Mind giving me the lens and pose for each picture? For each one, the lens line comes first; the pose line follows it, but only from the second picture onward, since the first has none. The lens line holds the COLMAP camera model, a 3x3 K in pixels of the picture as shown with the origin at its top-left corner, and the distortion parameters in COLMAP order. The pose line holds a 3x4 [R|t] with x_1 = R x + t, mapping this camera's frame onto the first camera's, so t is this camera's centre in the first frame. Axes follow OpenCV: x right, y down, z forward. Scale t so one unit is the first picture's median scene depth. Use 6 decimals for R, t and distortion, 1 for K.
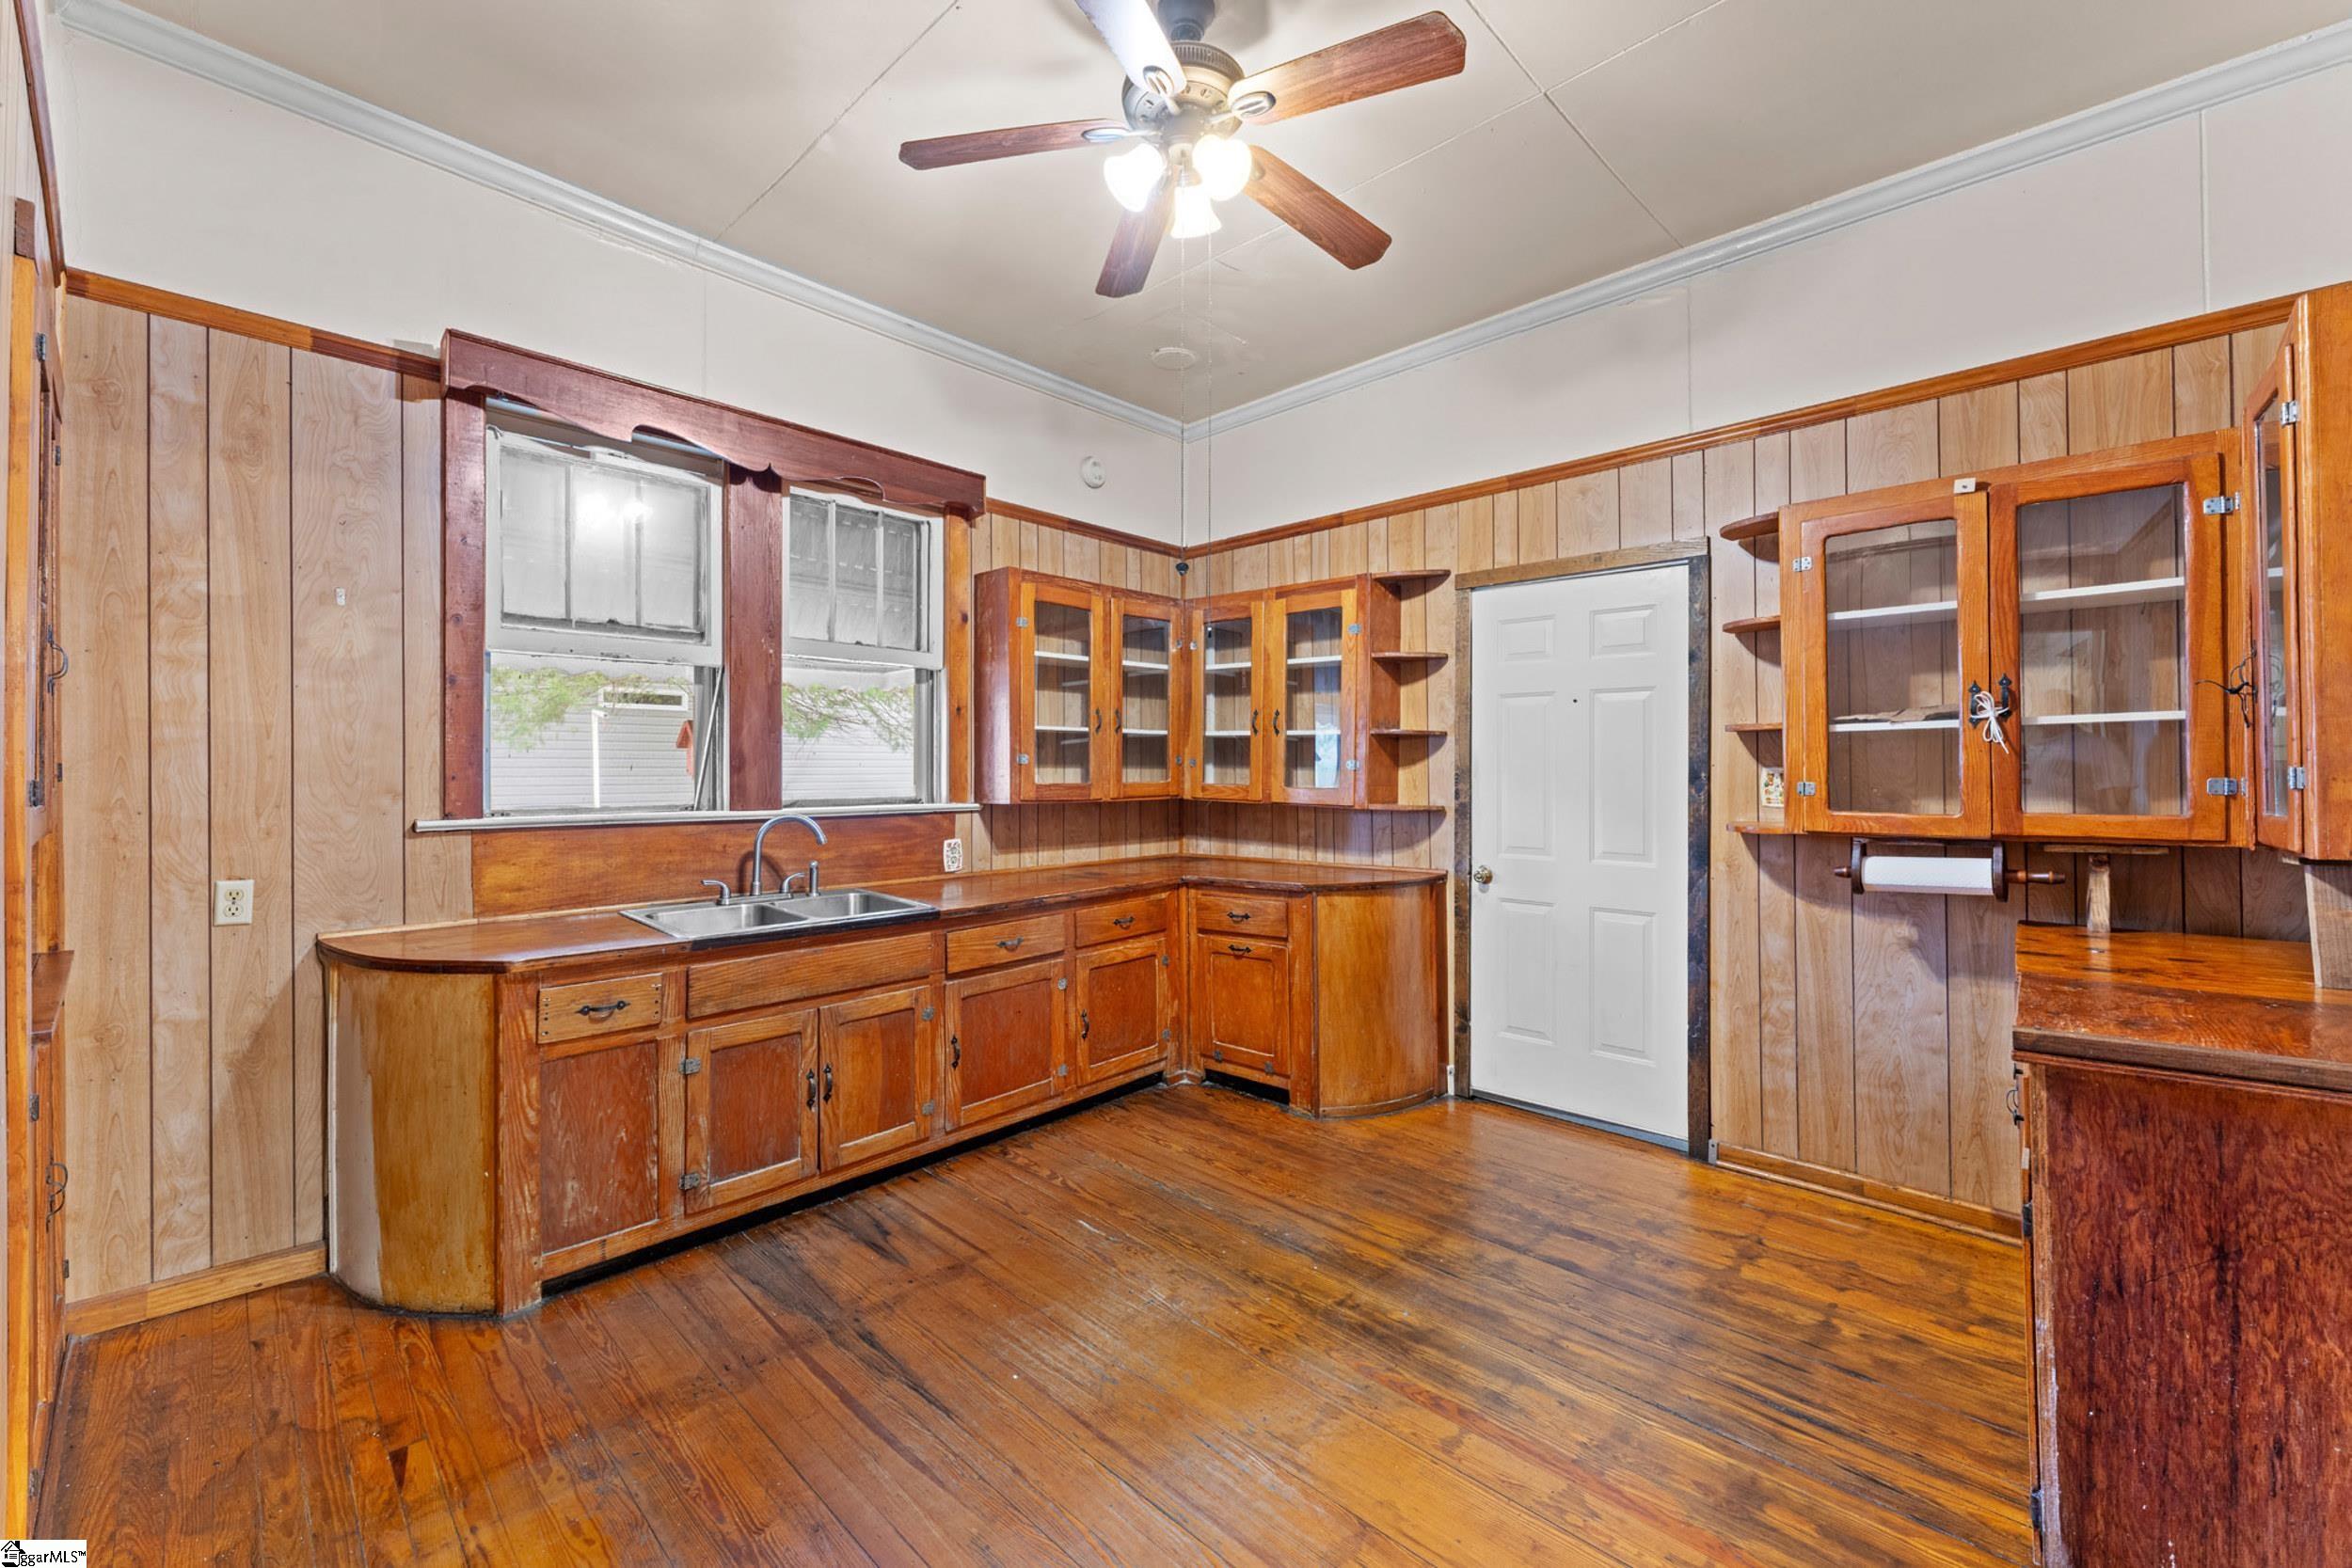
lens RADIAL K [[956.9, 0, 1164.3], [0, 956.9, 762.3], [0, 0, 1]] dist [-0.000945, -0.000230]
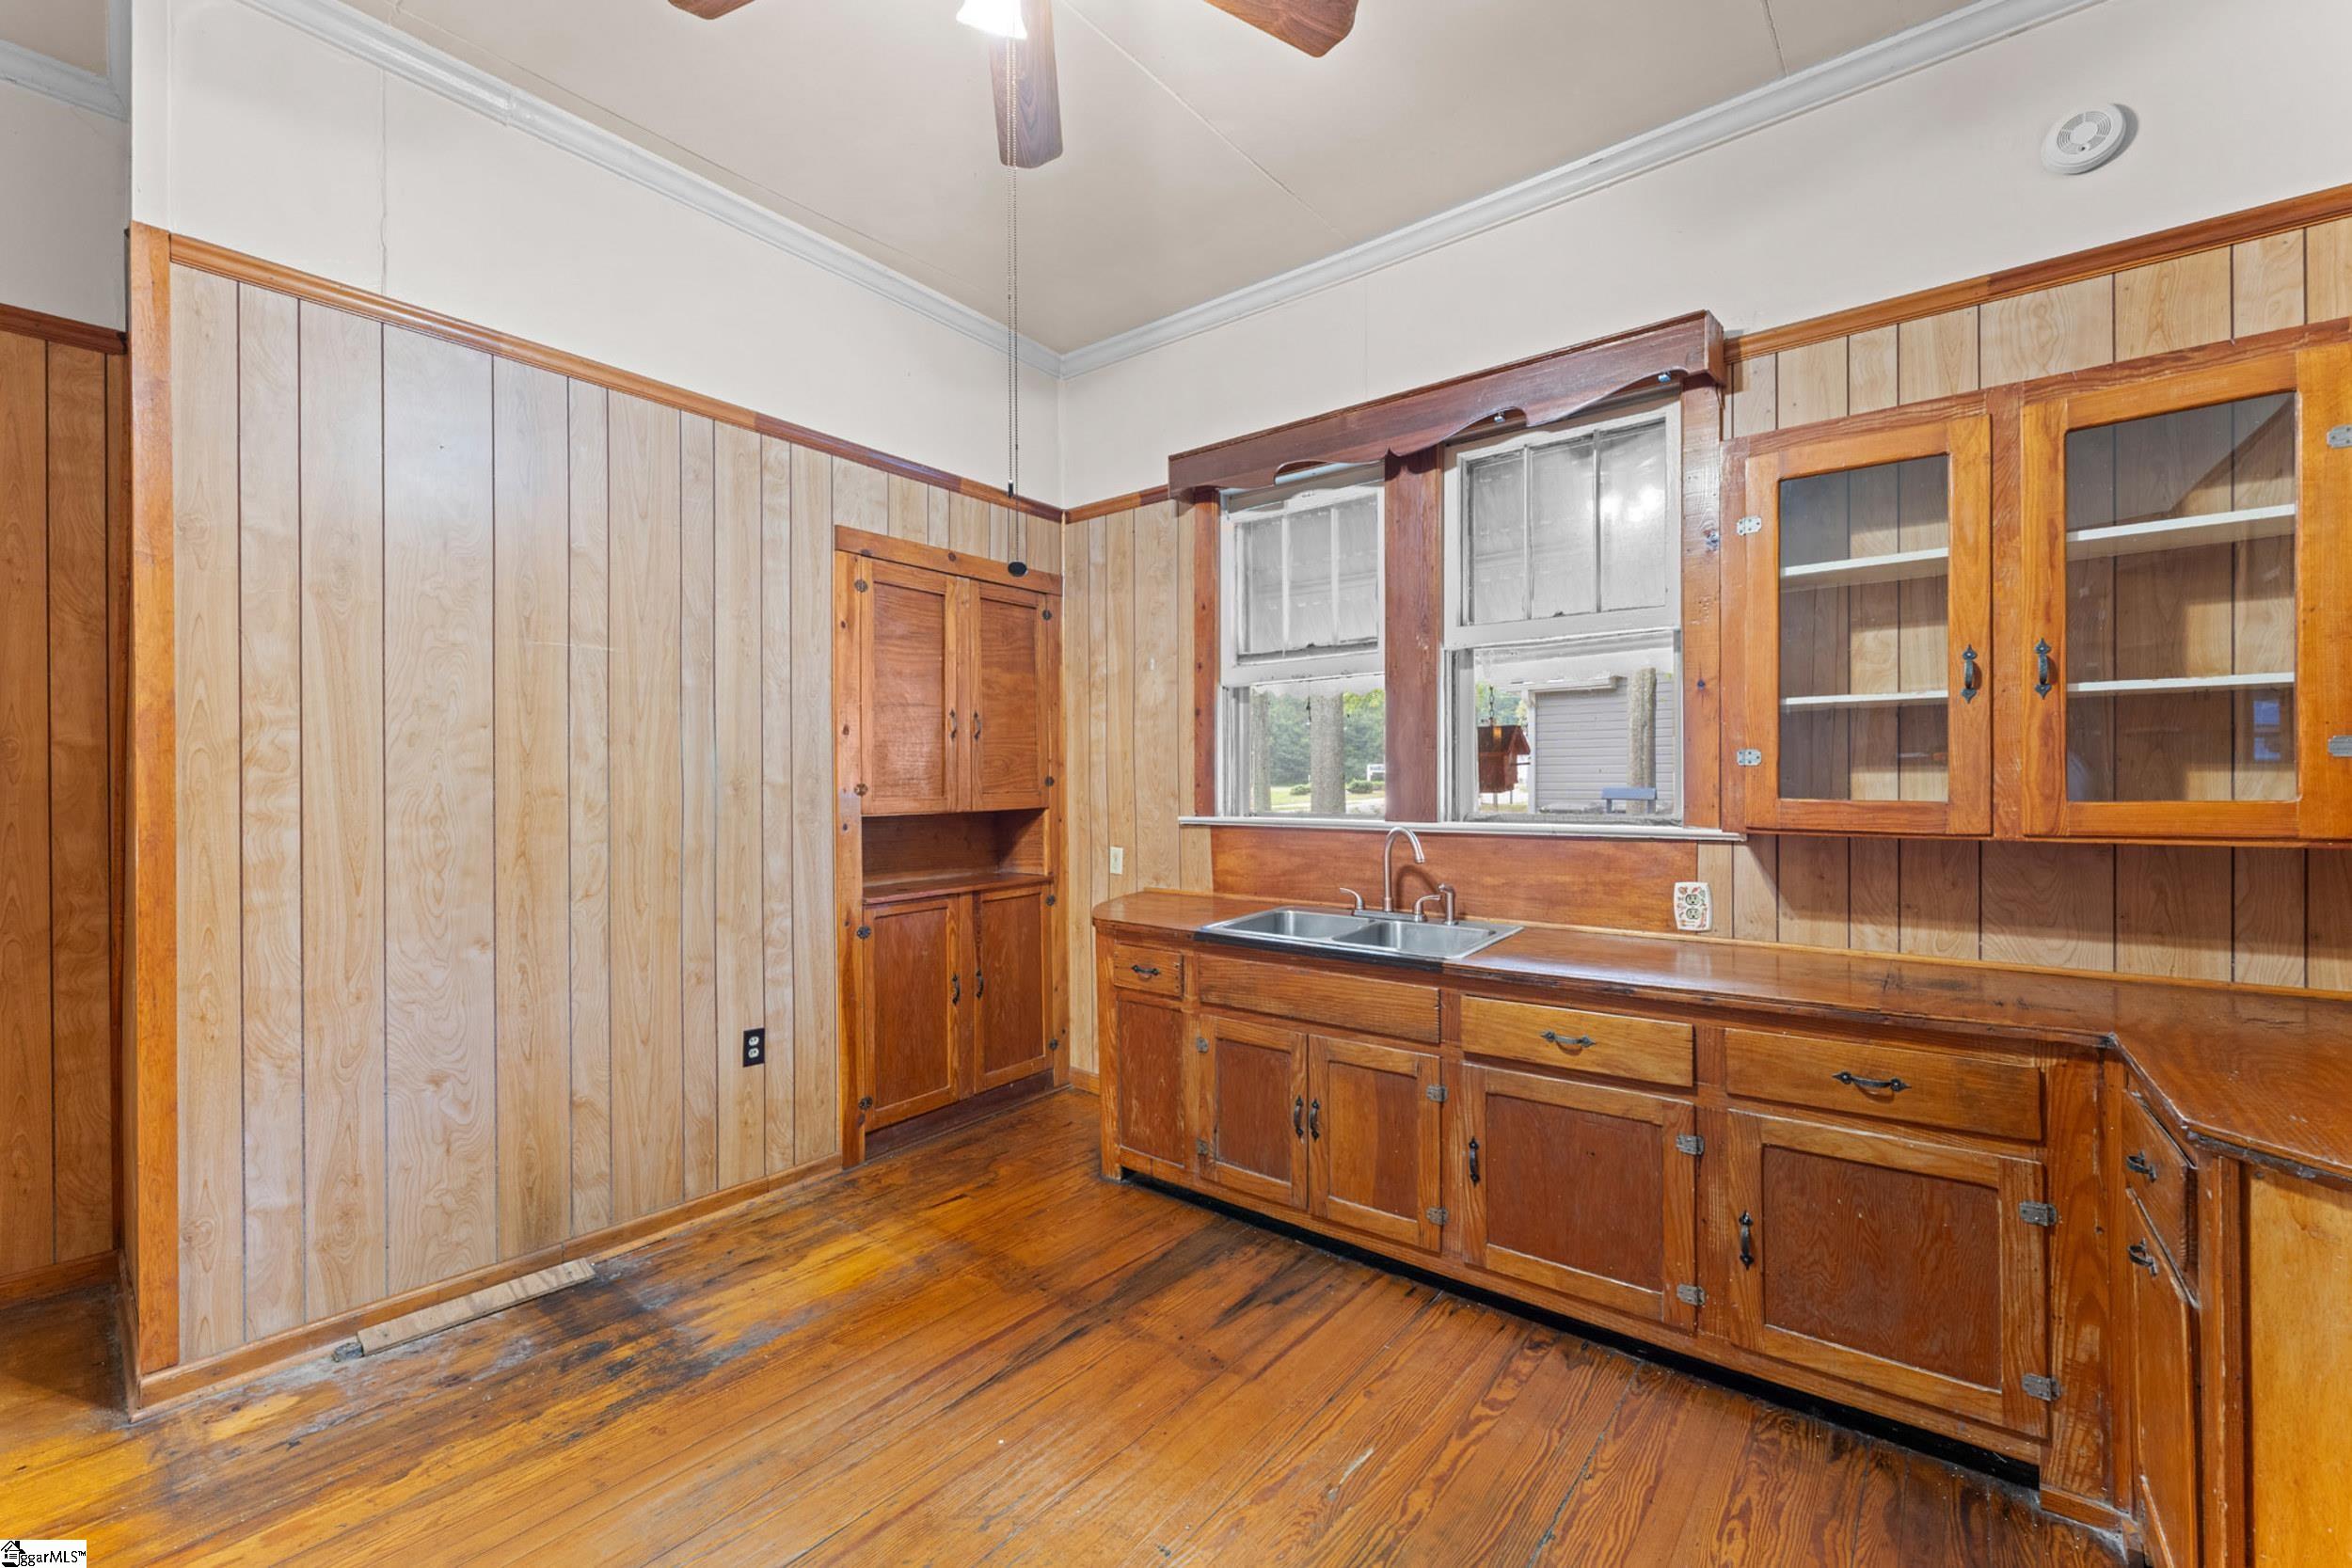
lens RADIAL K [[956.9, 0, 1158.0], [0, 956.9, 785.0], [0, 0, 1]] dist [-0.000945, -0.000230]
pose [[0.072595, 0.000130, -0.997361, 0.498855], [0.008386, 0.999965, 0.000741, 0.012217], [0.997326, -0.008418, 0.072591, 0.712601]]
